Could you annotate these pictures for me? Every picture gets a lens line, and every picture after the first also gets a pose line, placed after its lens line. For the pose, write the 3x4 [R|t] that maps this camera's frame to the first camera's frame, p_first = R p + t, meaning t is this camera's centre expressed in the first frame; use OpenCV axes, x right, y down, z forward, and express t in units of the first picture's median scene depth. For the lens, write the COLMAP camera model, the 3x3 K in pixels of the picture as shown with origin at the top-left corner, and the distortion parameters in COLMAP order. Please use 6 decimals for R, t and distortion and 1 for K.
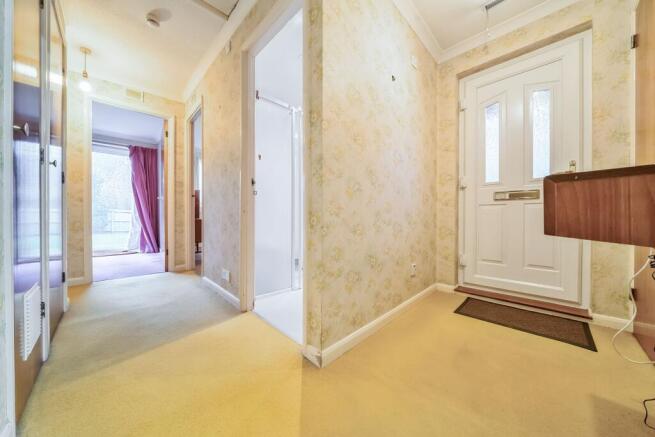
lens RADIAL K [[225.0, 0, 327.5], [0, 225.0, 218.5], [0, 0, 1]] dist [-0.000101, -0.000099]
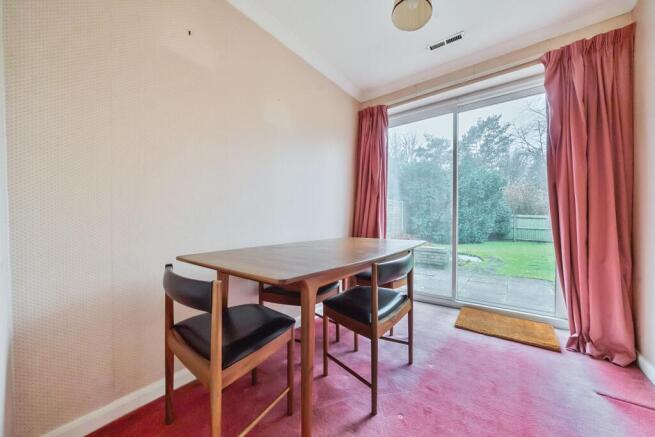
lens RADIAL K [[225.0, 0, 327.5], [0, 225.0, 218.5], [0, 0, 1]] dist [-0.000101, -0.000099]
pose [[0.108040, -0.004766, -0.994135, -0.509422], [-0.011251, 0.999919, -0.006016, -0.030828], [0.994083, 0.011835, 0.107978, 0.557266]]
